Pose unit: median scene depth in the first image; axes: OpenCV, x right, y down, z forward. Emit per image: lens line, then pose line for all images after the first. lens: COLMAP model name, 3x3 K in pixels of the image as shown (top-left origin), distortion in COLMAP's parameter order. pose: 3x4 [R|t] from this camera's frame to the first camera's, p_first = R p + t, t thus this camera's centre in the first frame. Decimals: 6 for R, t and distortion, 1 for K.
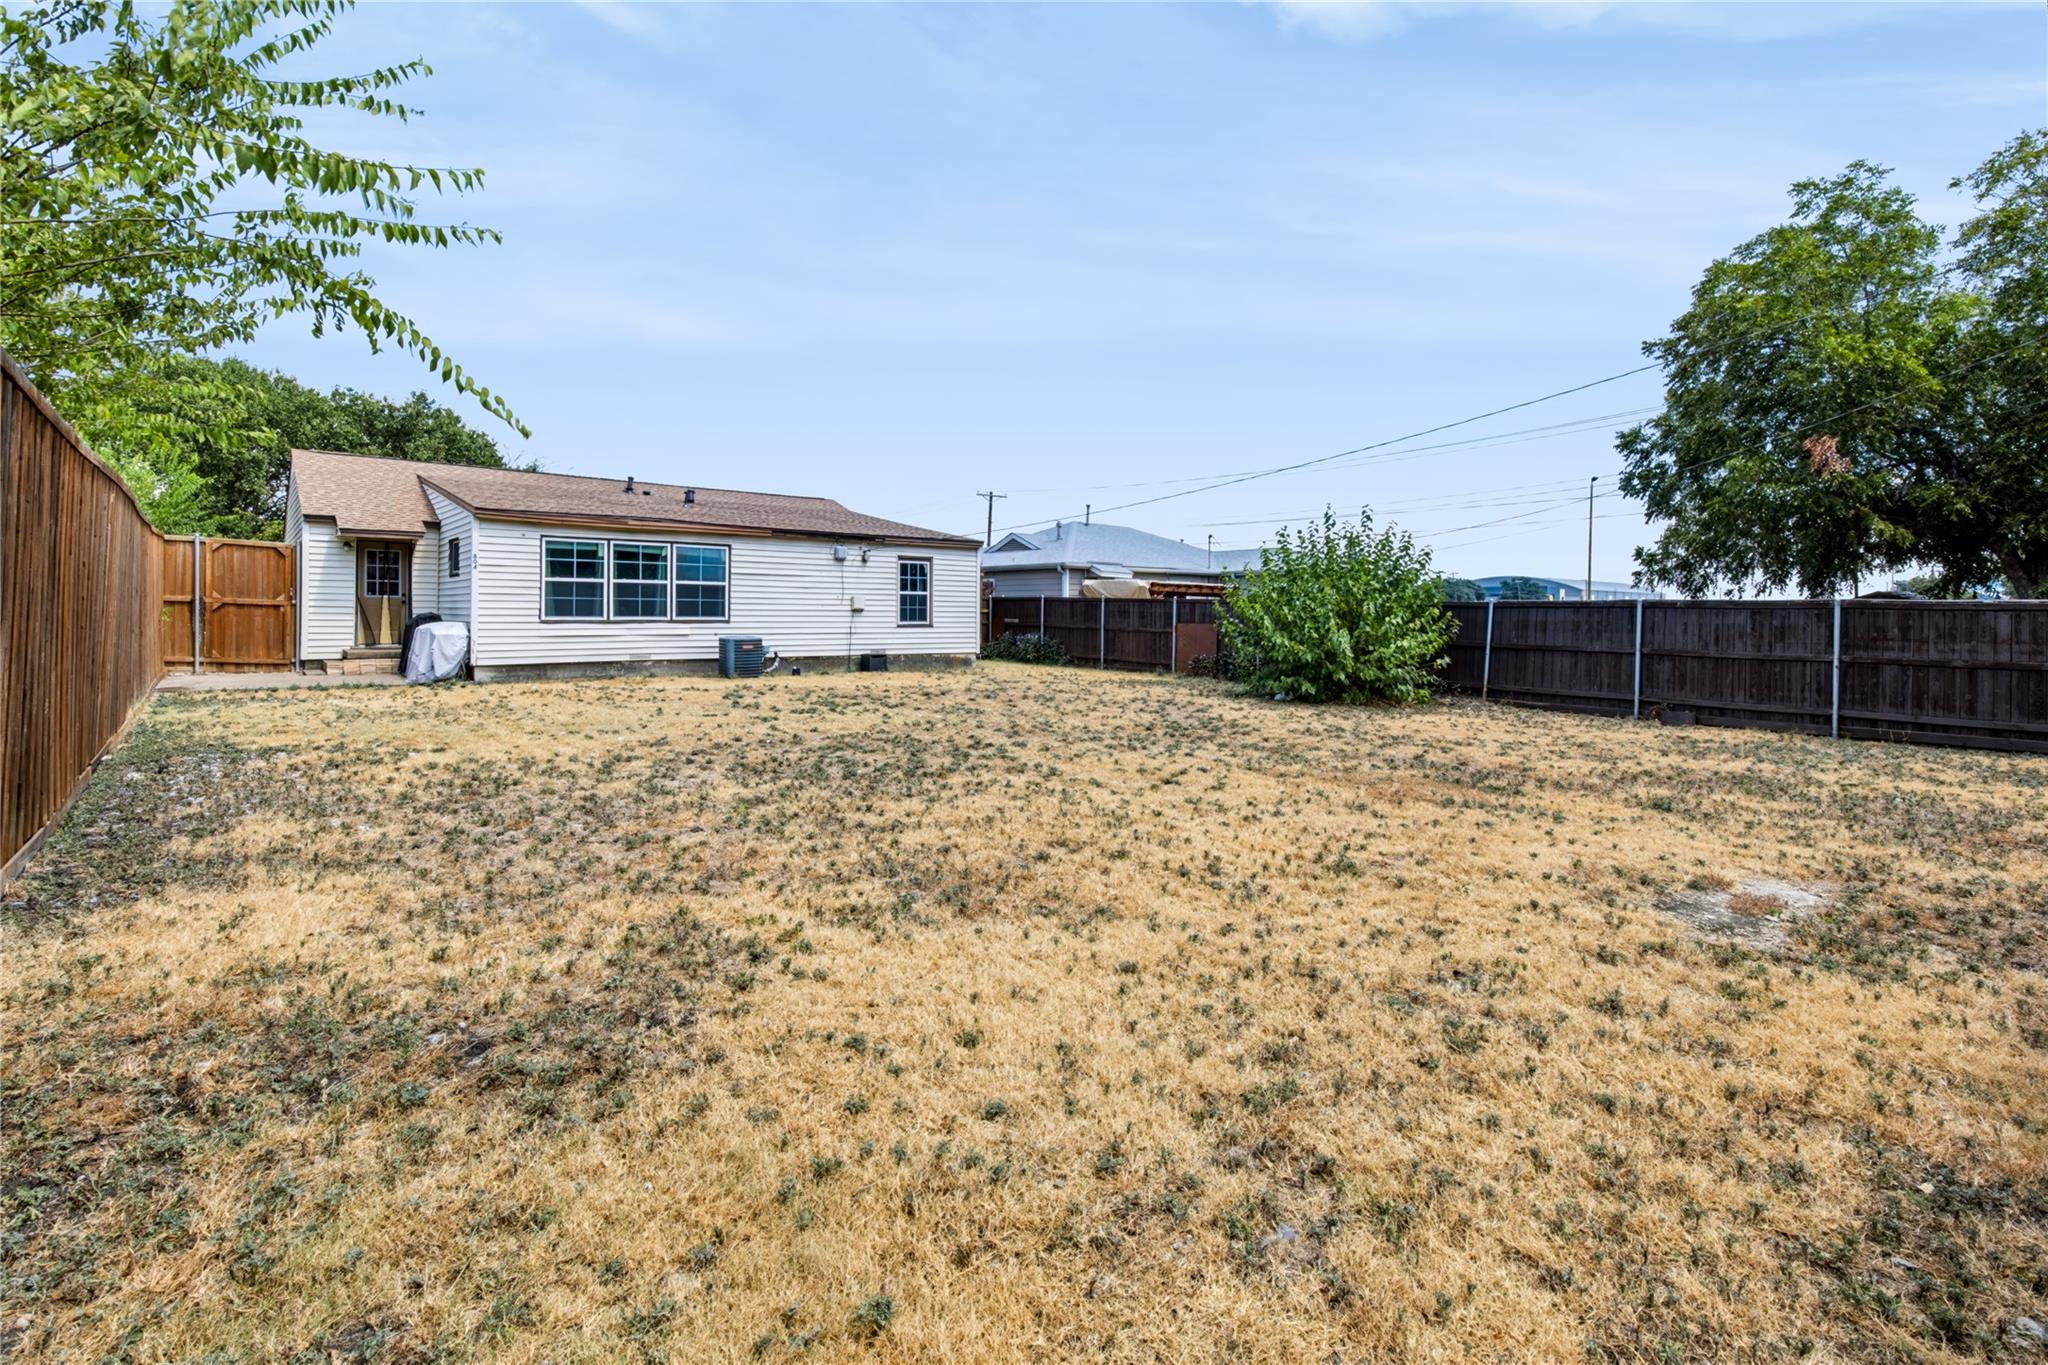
lens RADIAL K [[937.6, 0, 1009.5], [0, 937.6, 669.7], [0, 0, 1]] dist [0.002557, 0.000328]
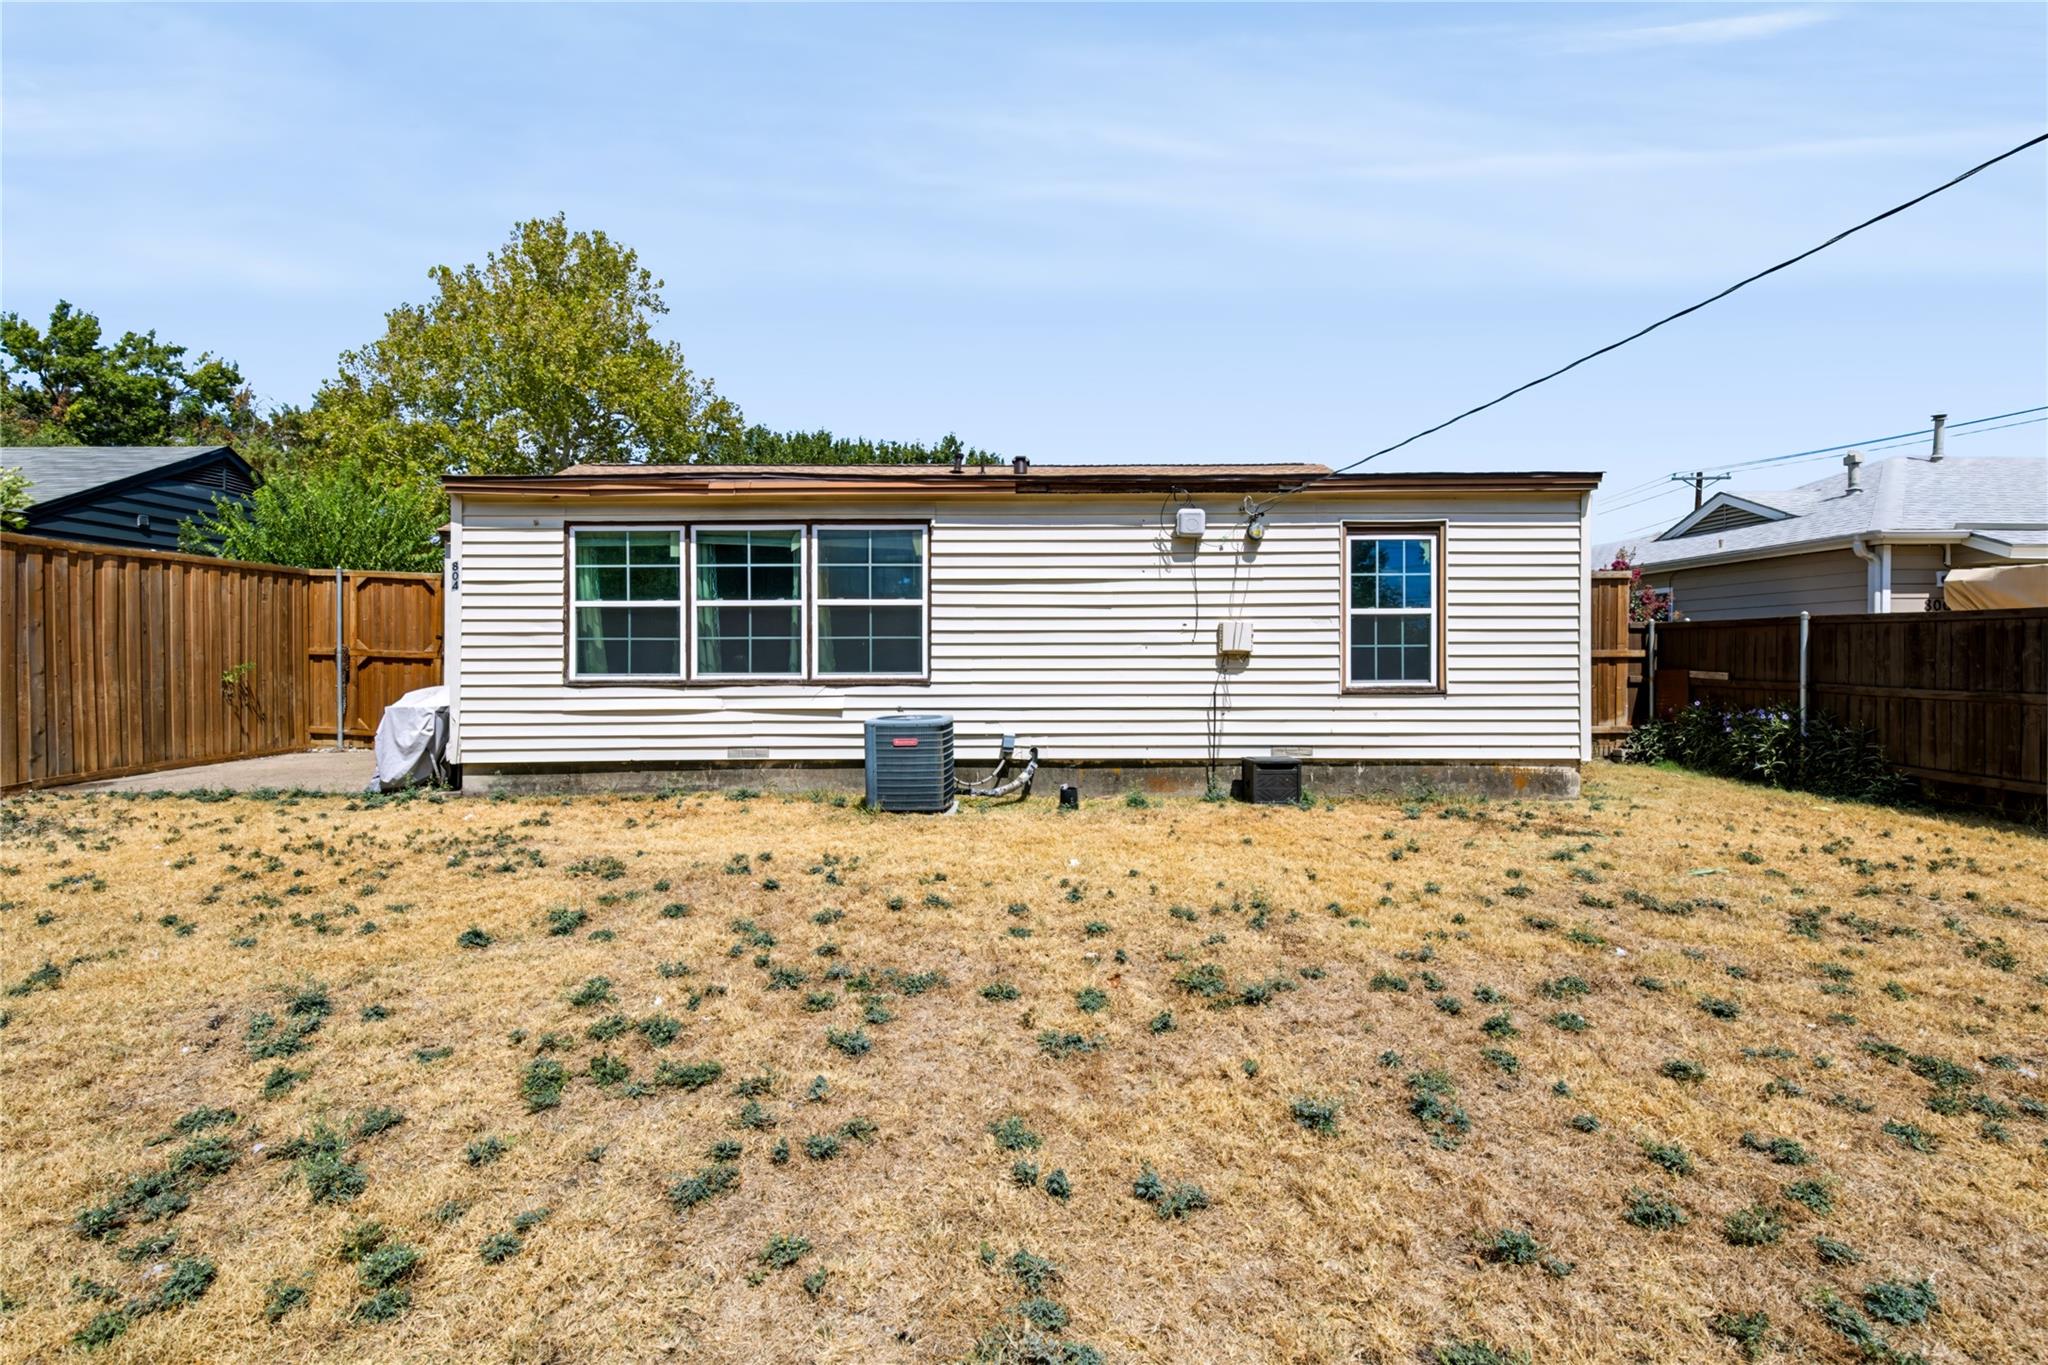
lens RADIAL K [[937.6, 0, 1009.5], [0, 937.6, 669.7], [0, 0, 1]] dist [0.002557, 0.000328]
pose [[0.784841, -0.004258, -0.619682, 0.024826], [-0.028707, 0.998653, -0.043221, -0.039028], [0.619031, 0.051711, 0.783662, 0.665448]]
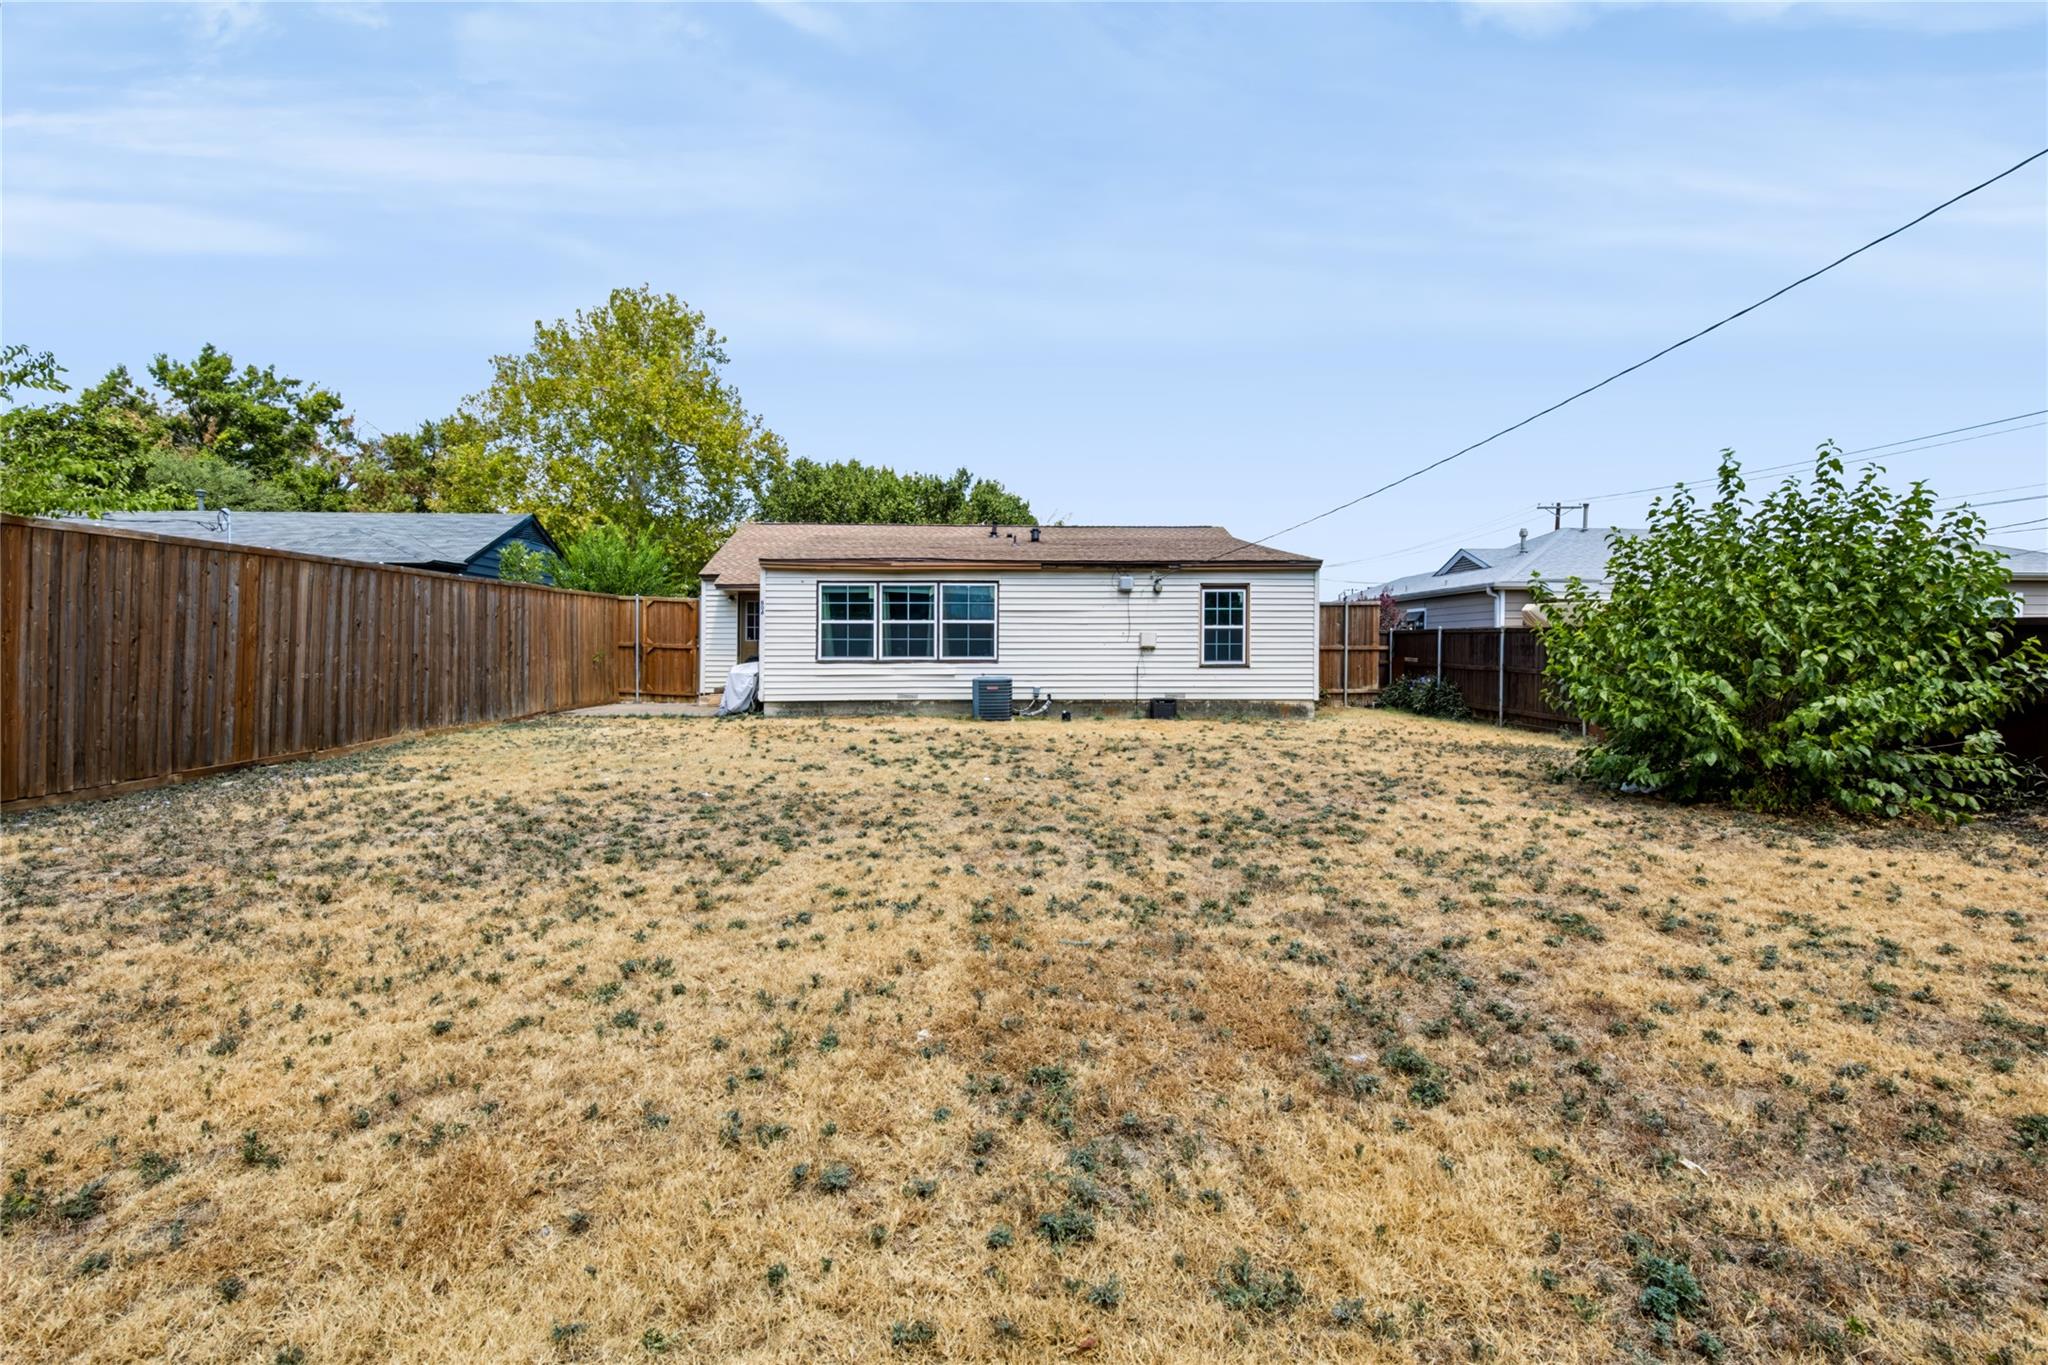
lens RADIAL K [[925.0, 0, 1024.0], [0, 925.0, 682.5], [0, 0, 1]] dist [0.012396, 0.000269]
pose [[0.804000, 0.011970, -0.594508, 0.287011], [-0.029572, 0.999365, -0.019872, -0.012041], [0.593893, 0.033558, 0.803844, 0.263418]]
